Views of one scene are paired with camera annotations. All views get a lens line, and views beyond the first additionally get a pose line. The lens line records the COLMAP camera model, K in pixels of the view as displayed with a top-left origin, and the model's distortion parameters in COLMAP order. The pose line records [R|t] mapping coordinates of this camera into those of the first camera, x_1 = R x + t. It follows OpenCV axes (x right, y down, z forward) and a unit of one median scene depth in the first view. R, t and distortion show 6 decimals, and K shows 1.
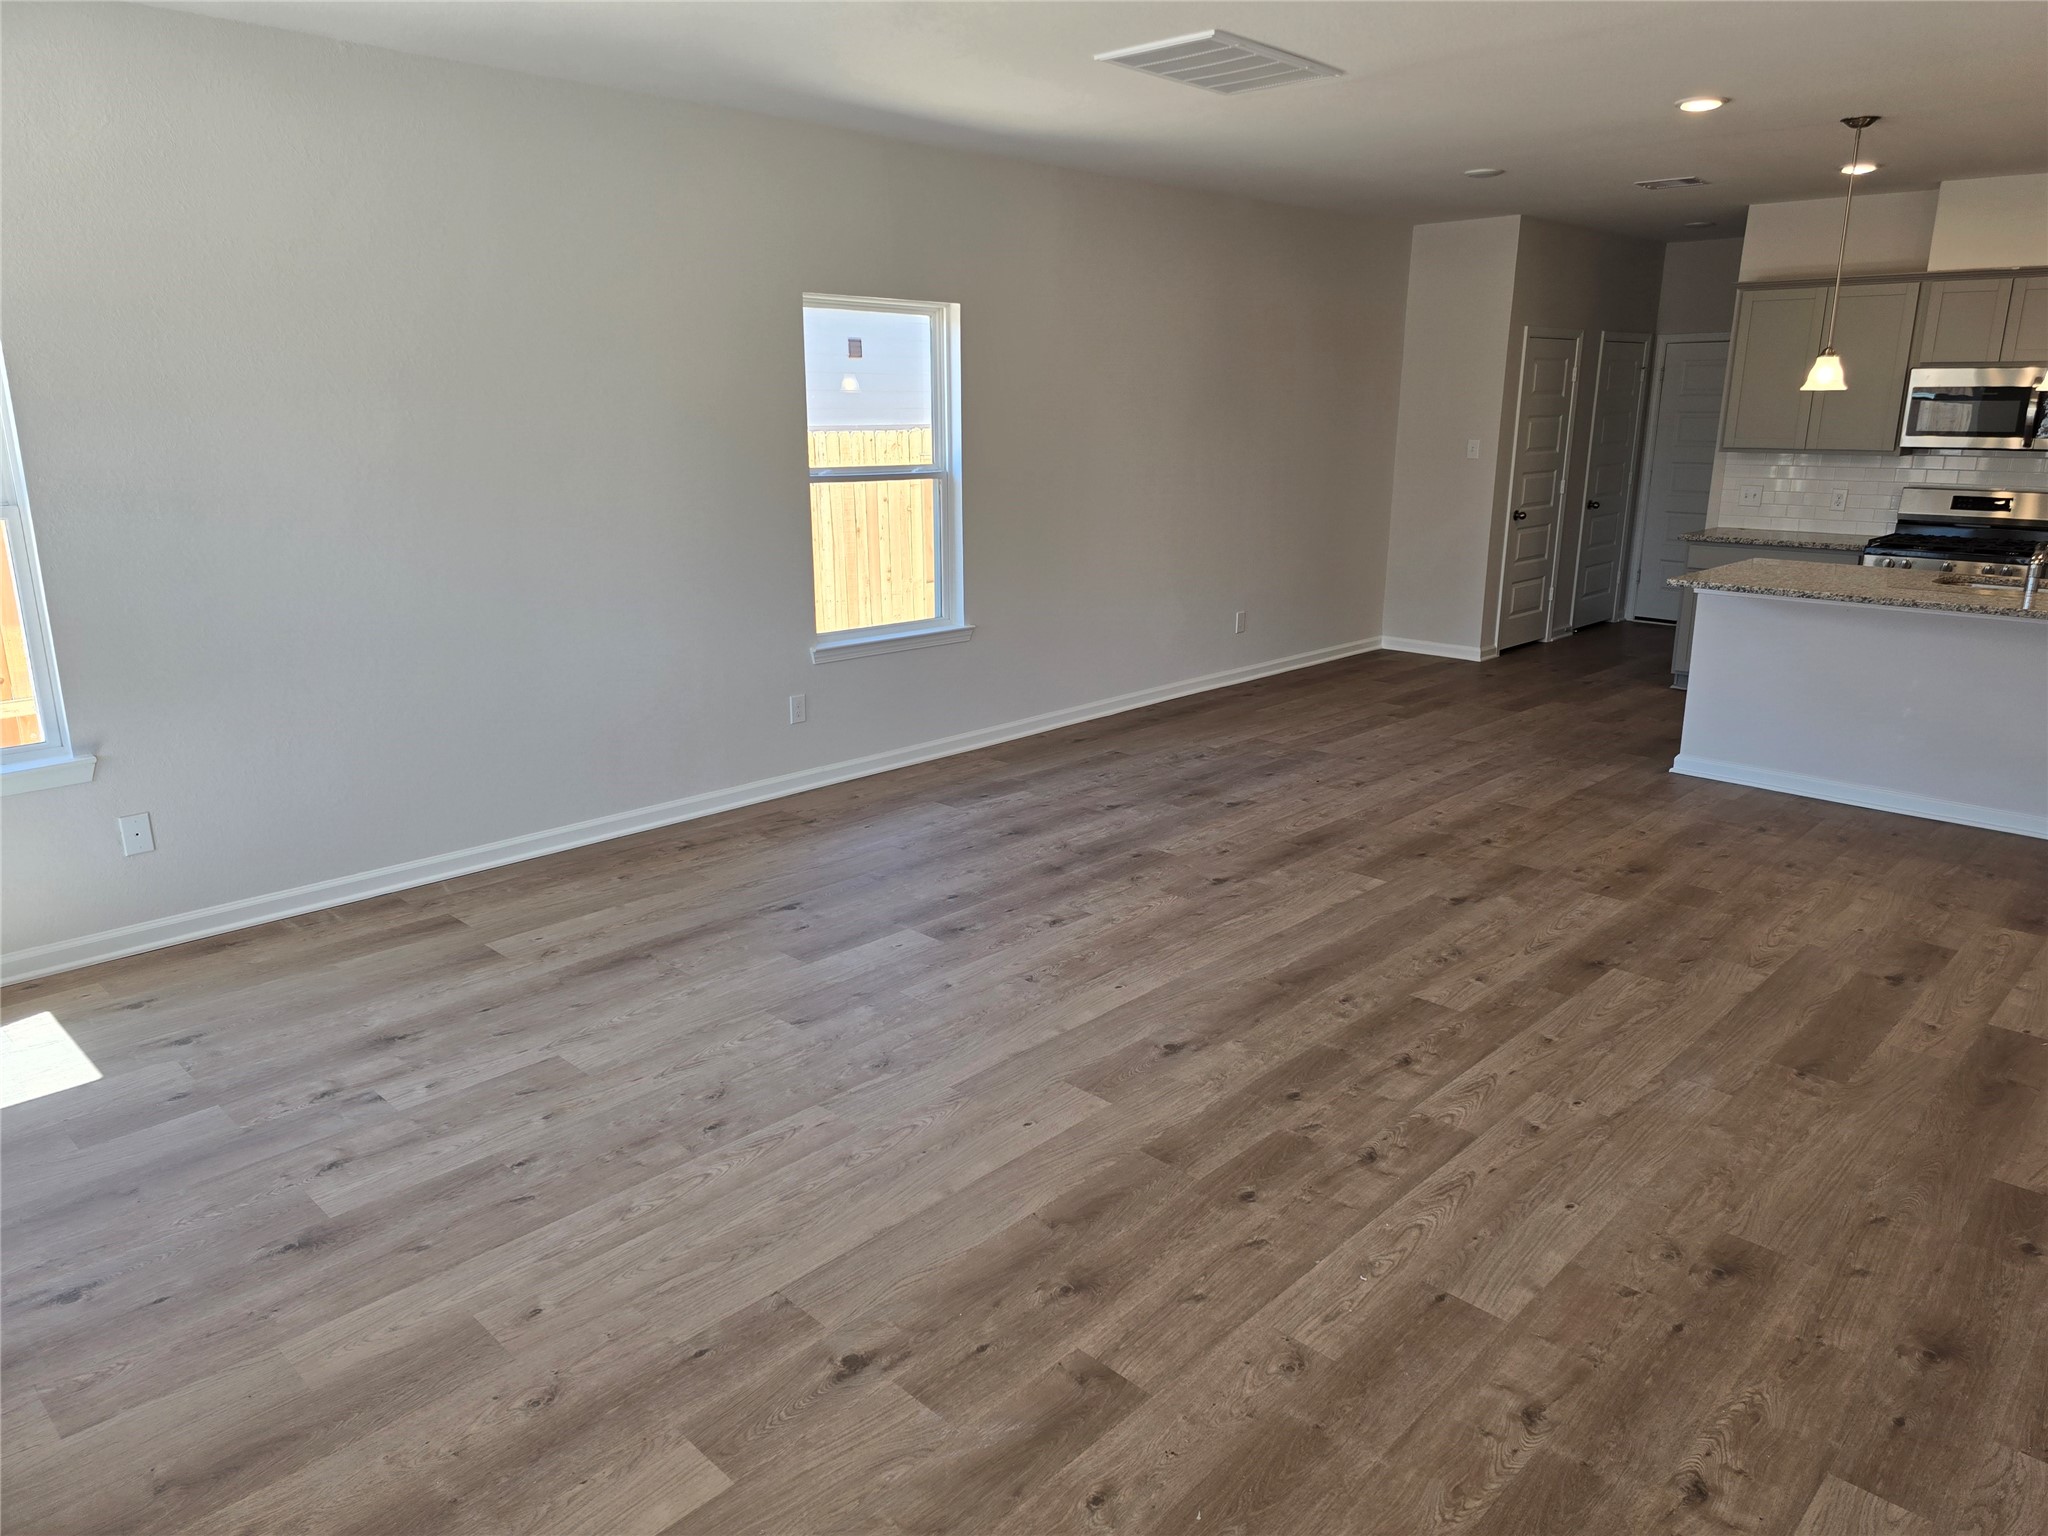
lens RADIAL K [[1382.5, 0, 1027.8], [0, 1382.5, 757.4], [0, 0, 1]] dist [0.098722, -0.100093]
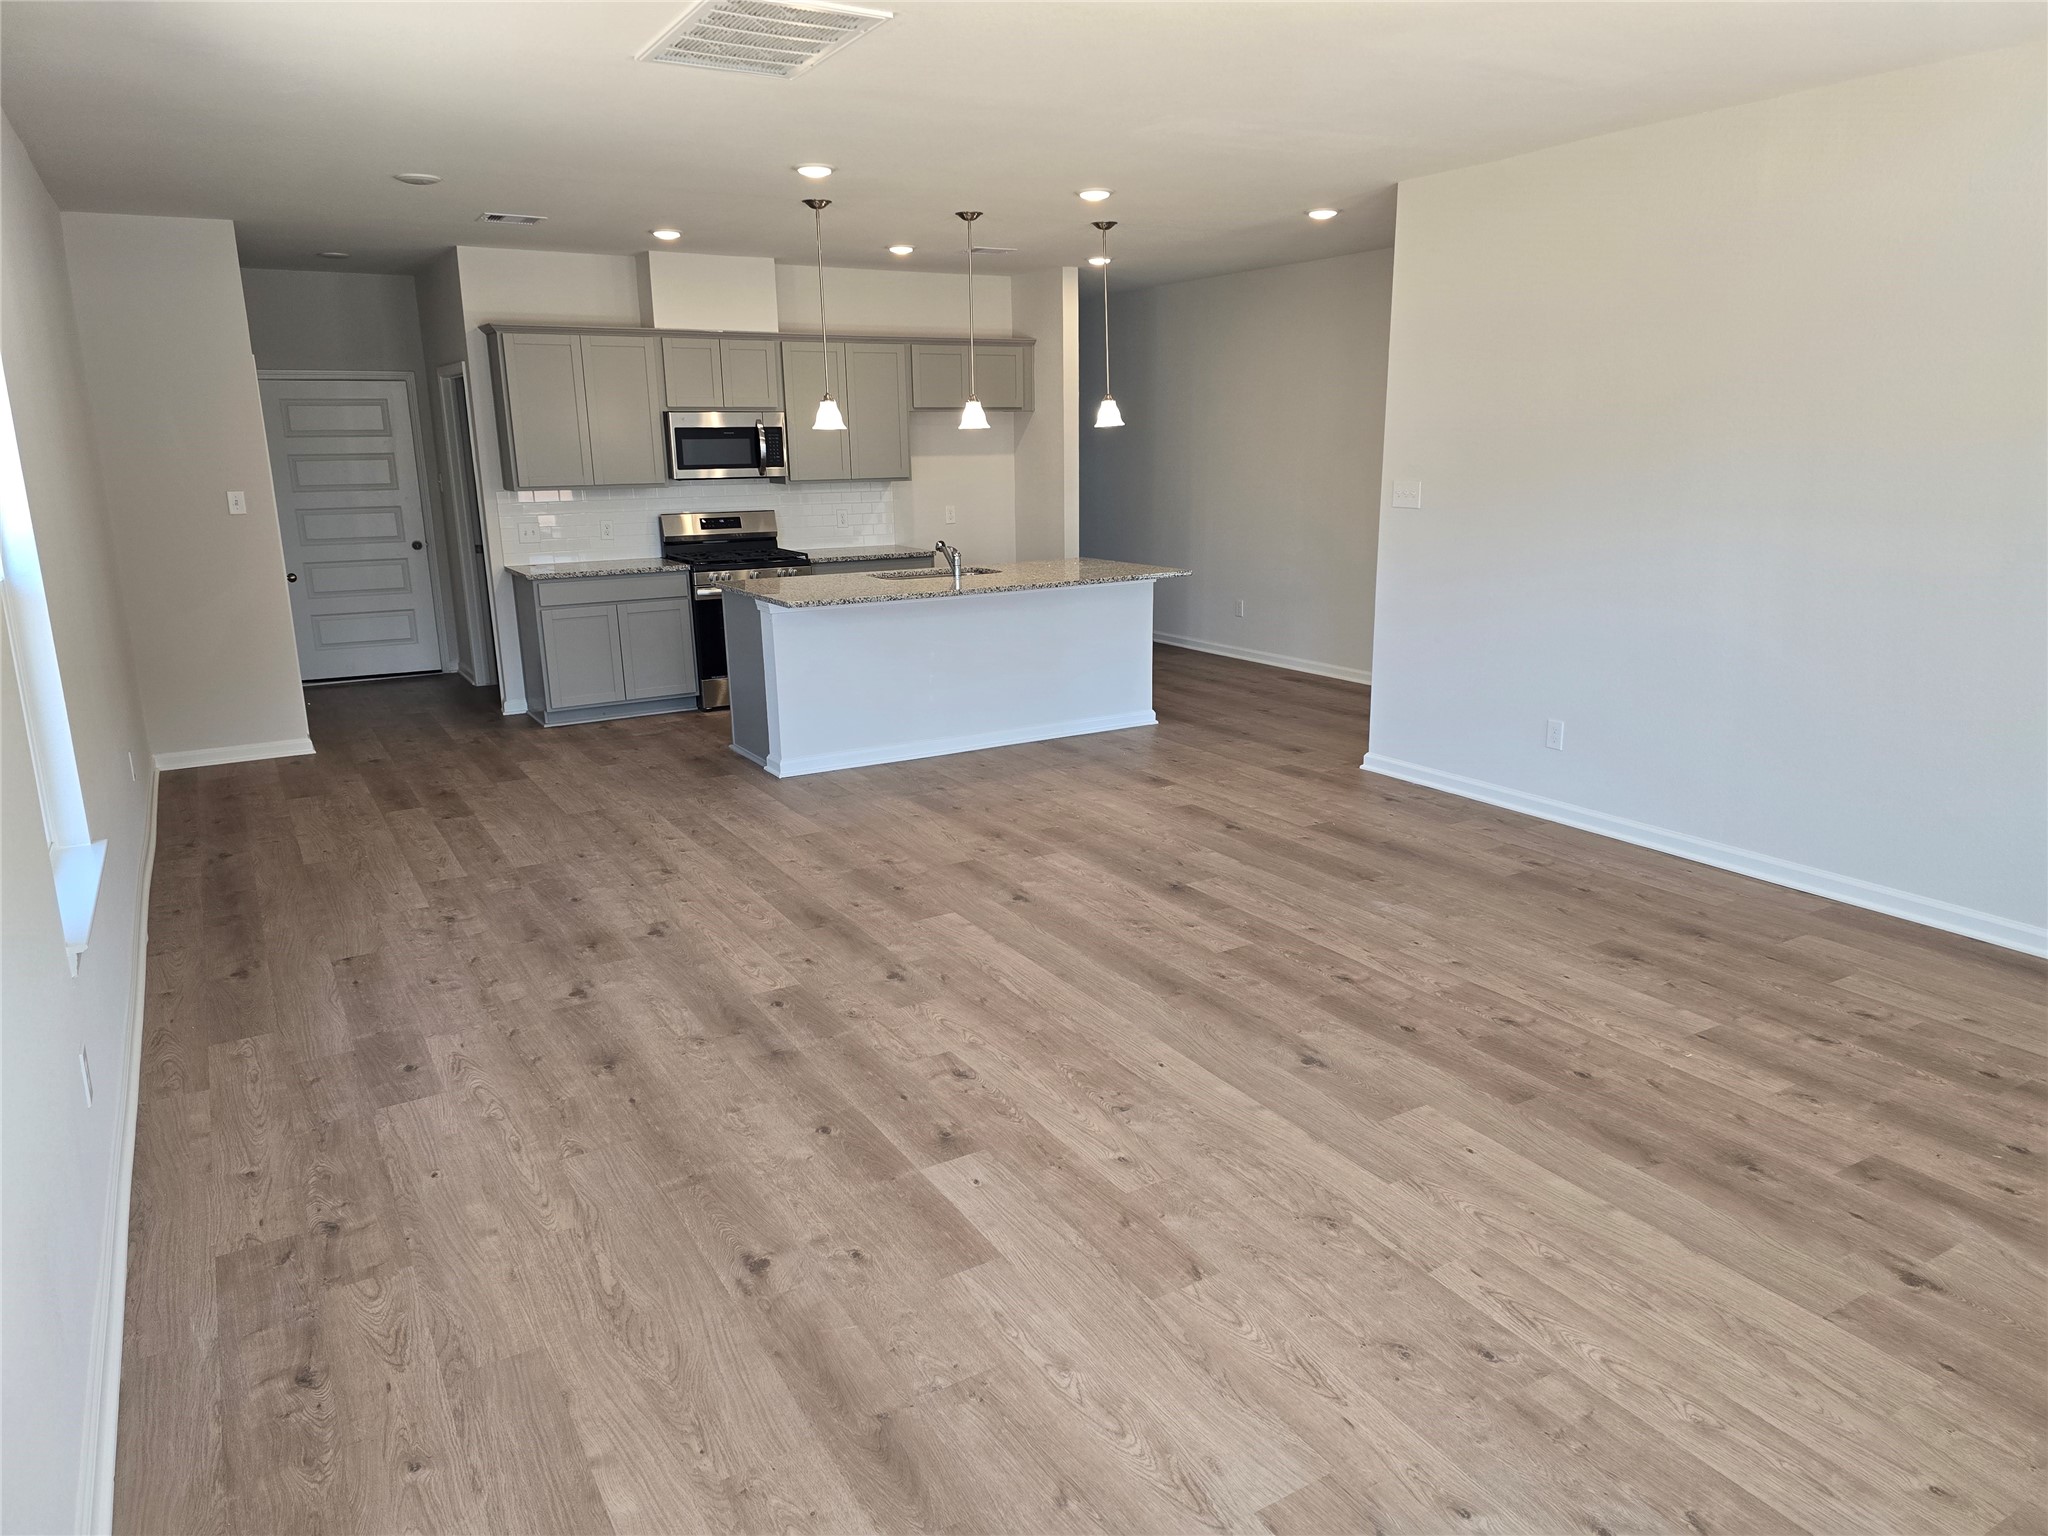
lens RADIAL K [[1382.5, 0, 1027.8], [0, 1382.5, 757.4], [0, 0, 1]] dist [0.098722, -0.100093]
pose [[0.250155, -0.231155, 0.940207, -0.672215], [0.258518, 0.951773, 0.165216, -0.176880], [-0.933055, 0.201731, 0.297849, 0.658736]]
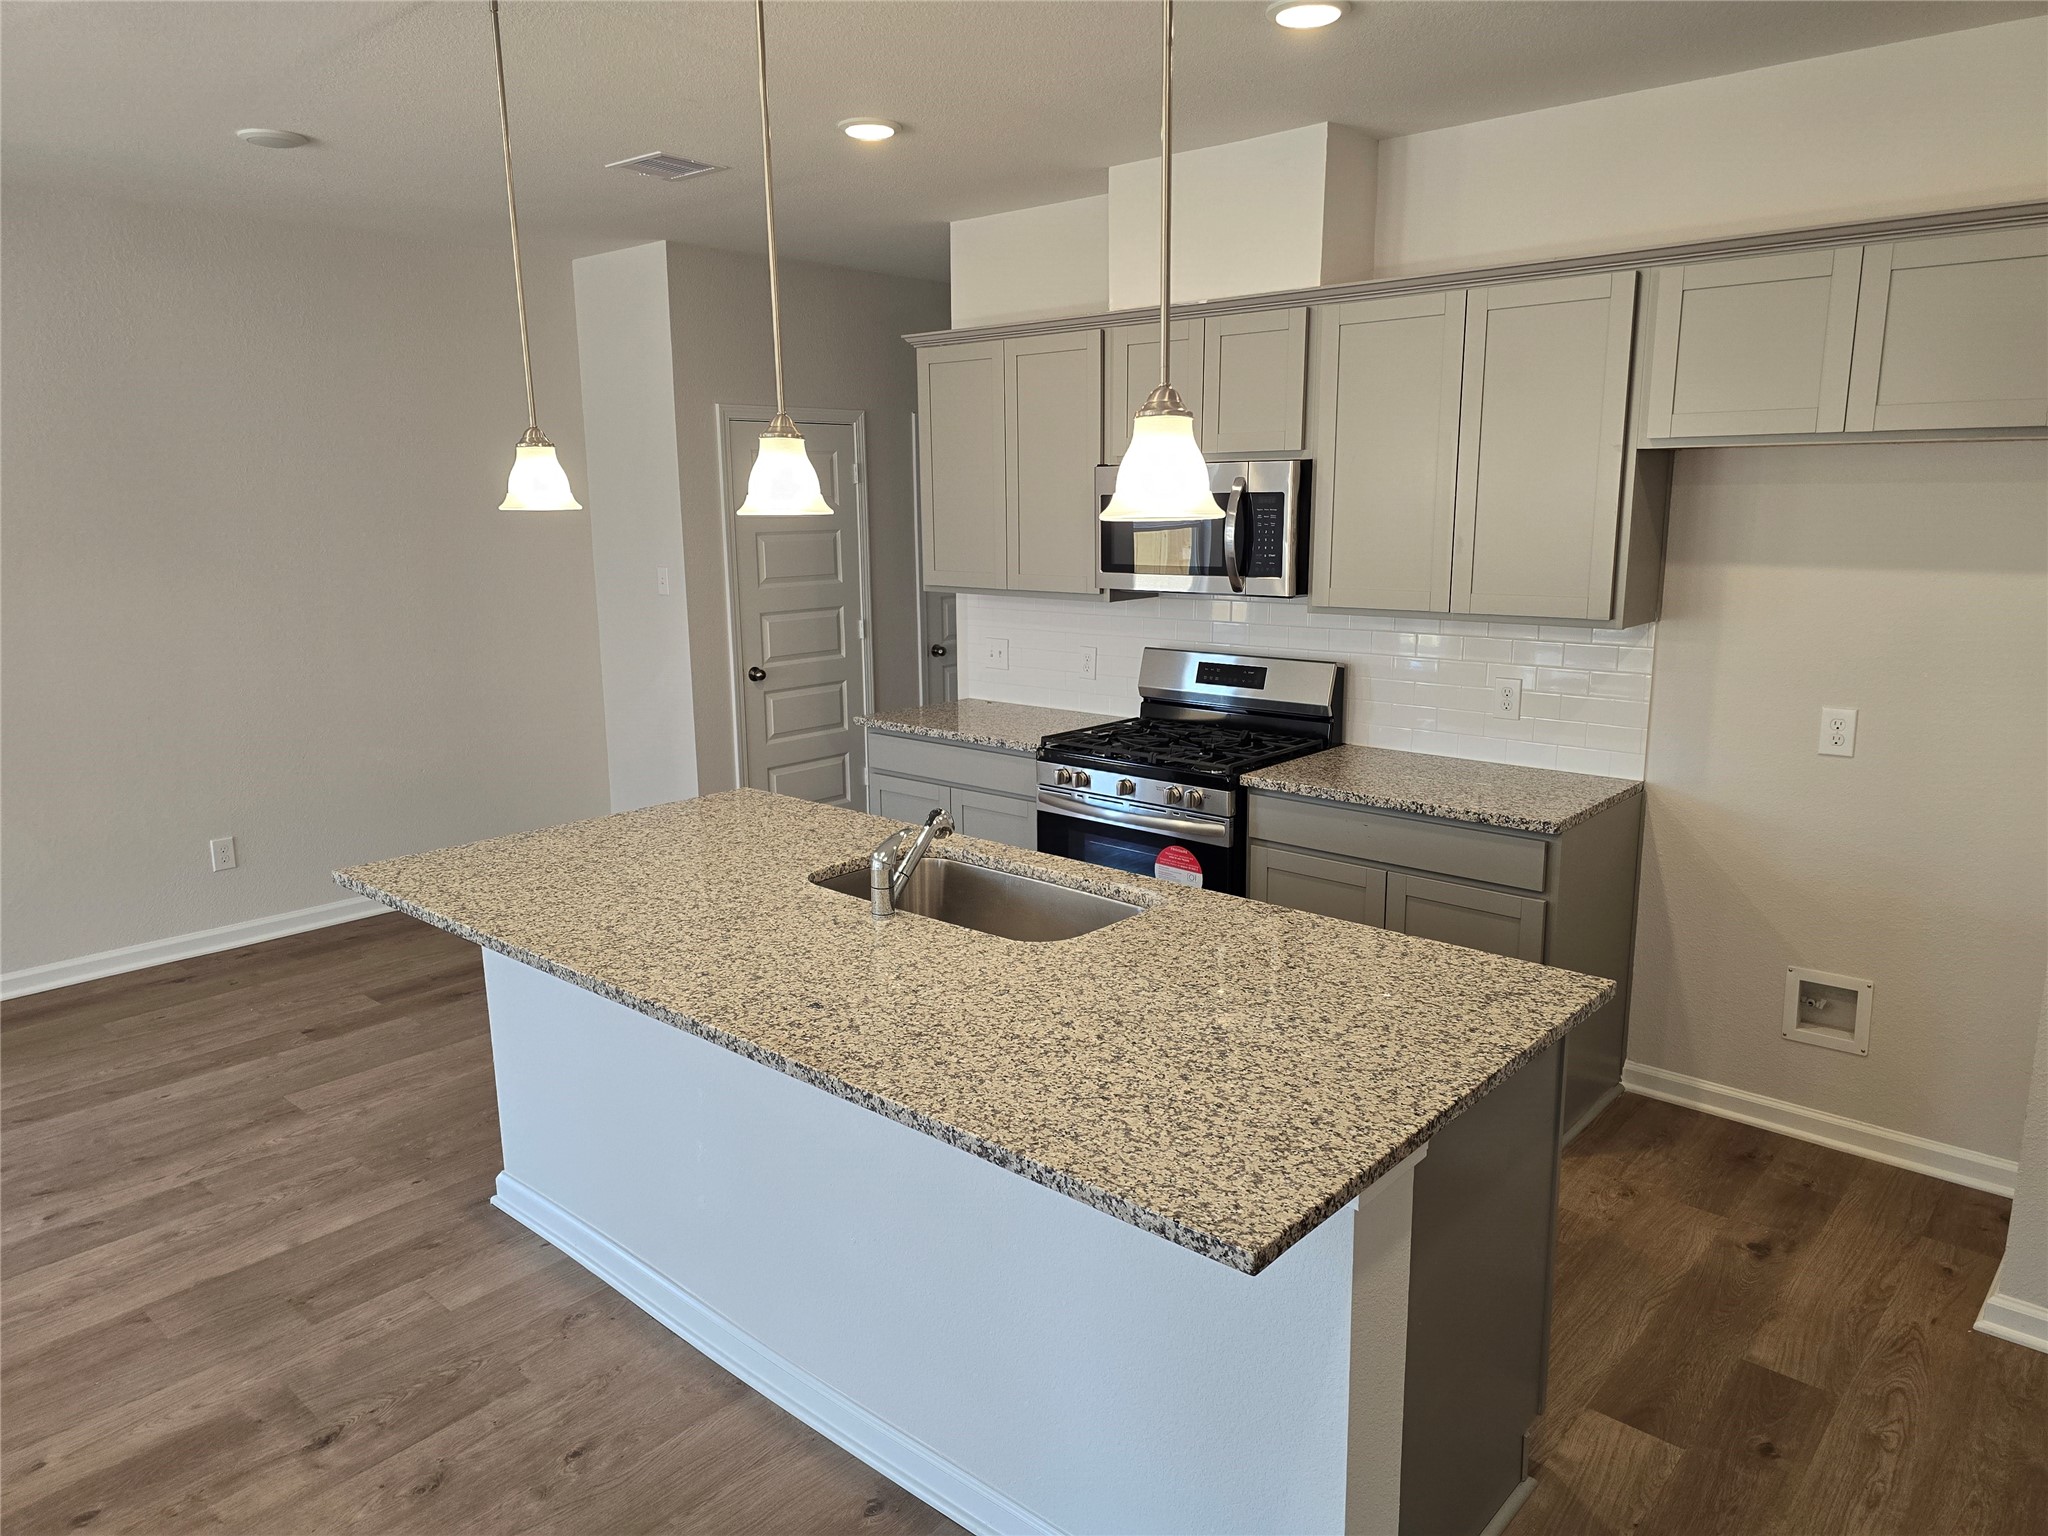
lens RADIAL K [[1382.5, 0, 1027.8], [0, 1382.5, 757.4], [0, 0, 1]] dist [0.098722, -0.100093]
pose [[0.999371, -0.018612, 0.030187, 0.864053], [0.020447, 0.997888, -0.061652, -0.163103], [-0.028976, 0.062230, 0.997641, 0.593389]]
